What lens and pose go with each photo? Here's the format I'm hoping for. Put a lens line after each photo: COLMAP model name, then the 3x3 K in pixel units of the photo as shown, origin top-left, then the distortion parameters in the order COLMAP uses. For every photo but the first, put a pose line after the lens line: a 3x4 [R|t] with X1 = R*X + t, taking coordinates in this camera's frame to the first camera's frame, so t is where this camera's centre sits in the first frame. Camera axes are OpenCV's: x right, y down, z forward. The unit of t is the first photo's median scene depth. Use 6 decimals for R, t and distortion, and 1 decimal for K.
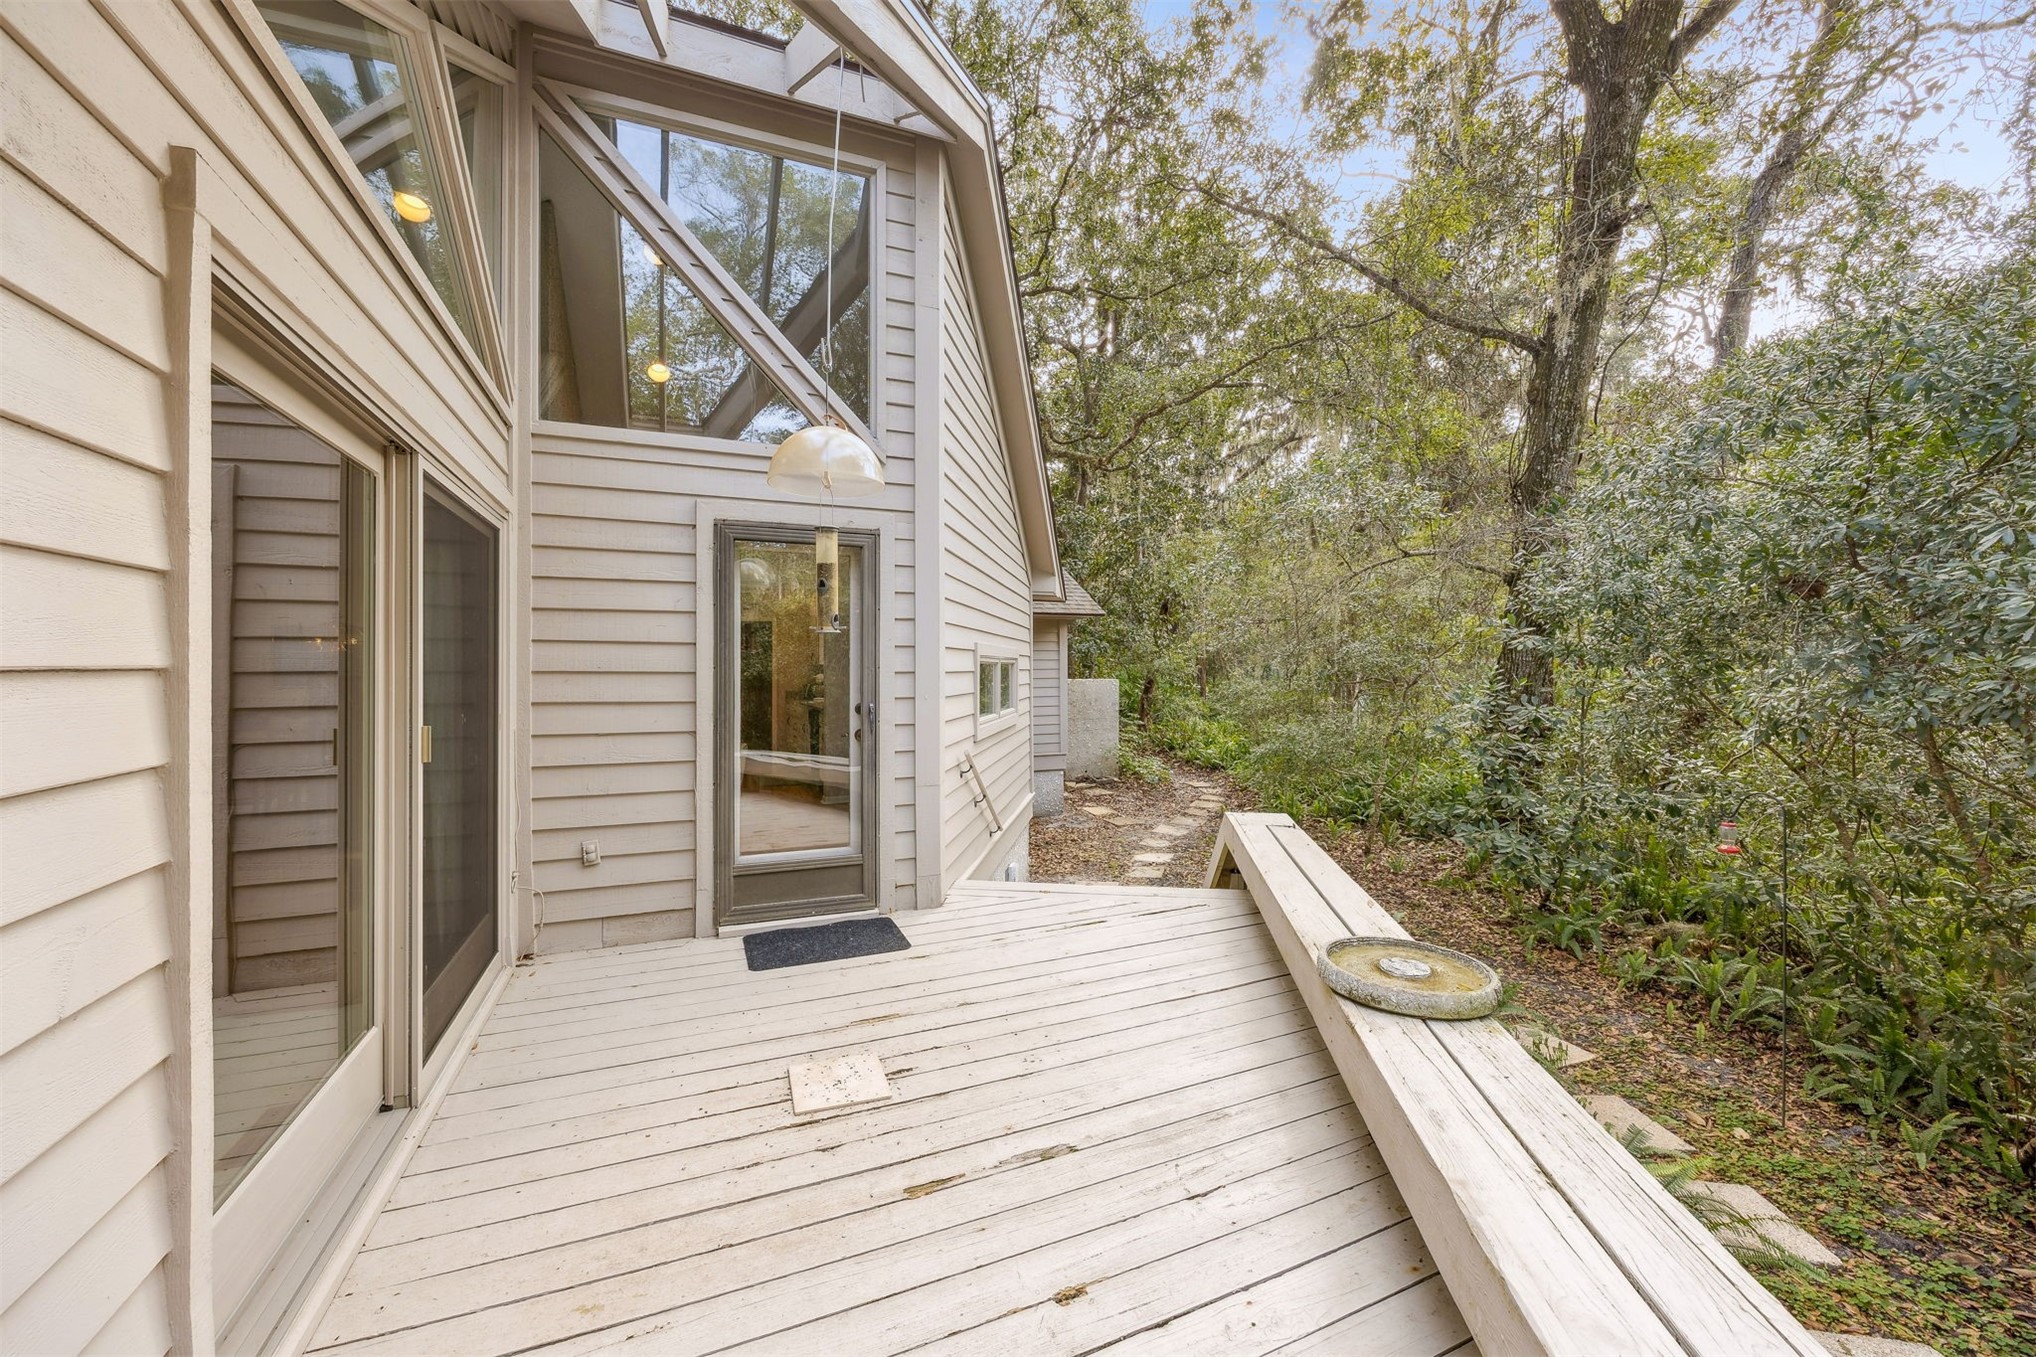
lens RADIAL K [[775.0, 0, 1011.8], [0, 775.0, 674.8], [0, 0, 1]] dist [-0.000839, -0.000110]
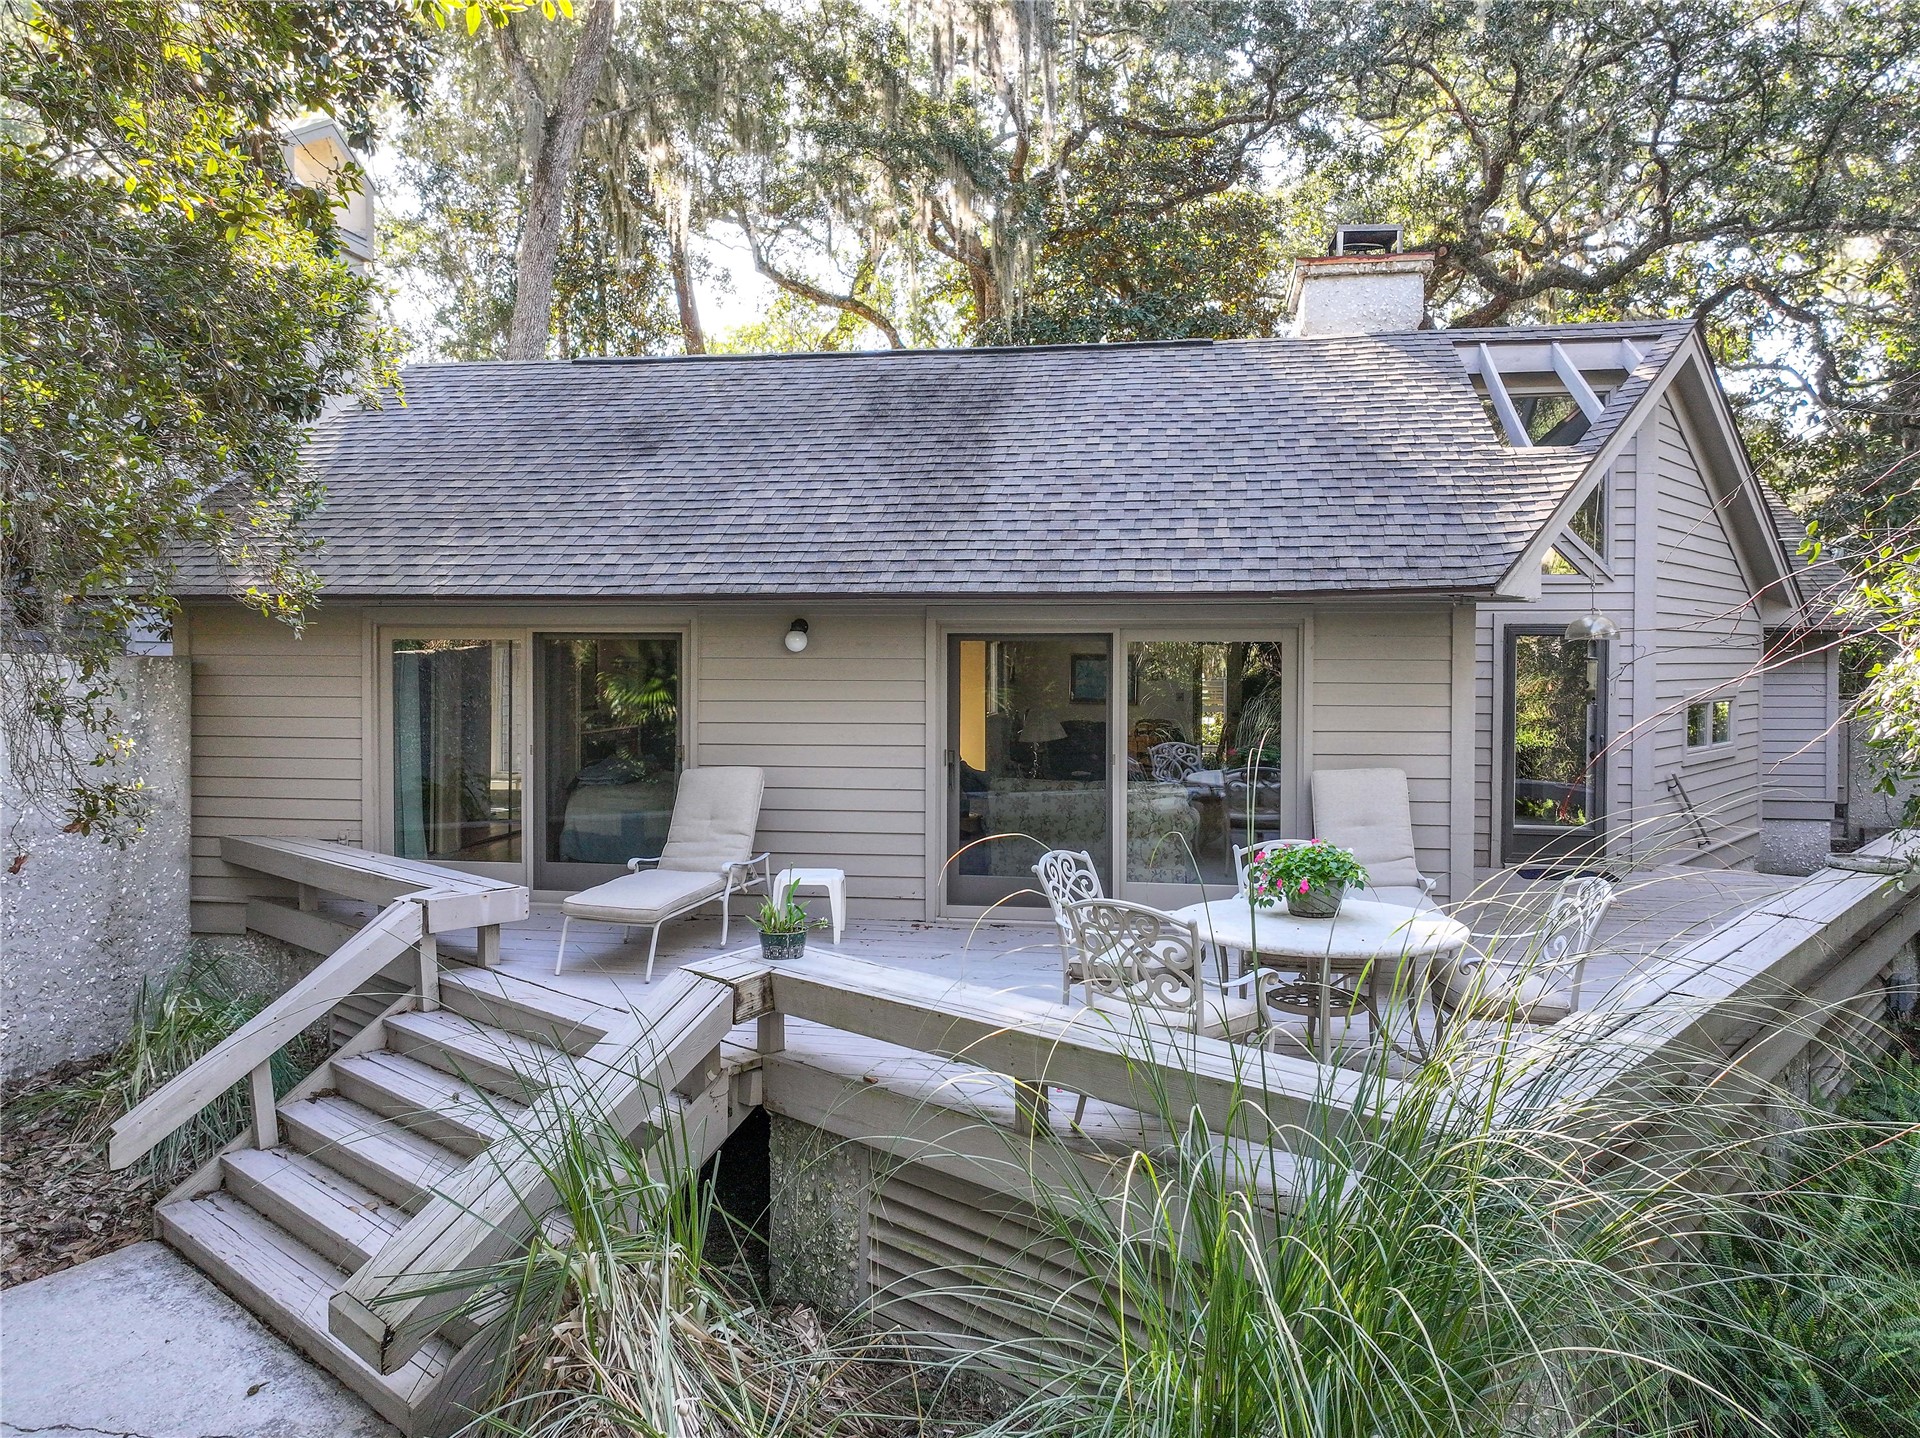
lens RADIAL K [[1334.8, 0, 956.4], [0, 1334.8, 714.0], [0, 0, 1]] dist [0.009105, 0.001277]
pose [[0.841664, 0.012740, -0.539852, 0.171575], [-0.003747, 0.999835, 0.017753, -0.044954], [0.539989, -0.012919, 0.841573, -1.914569]]
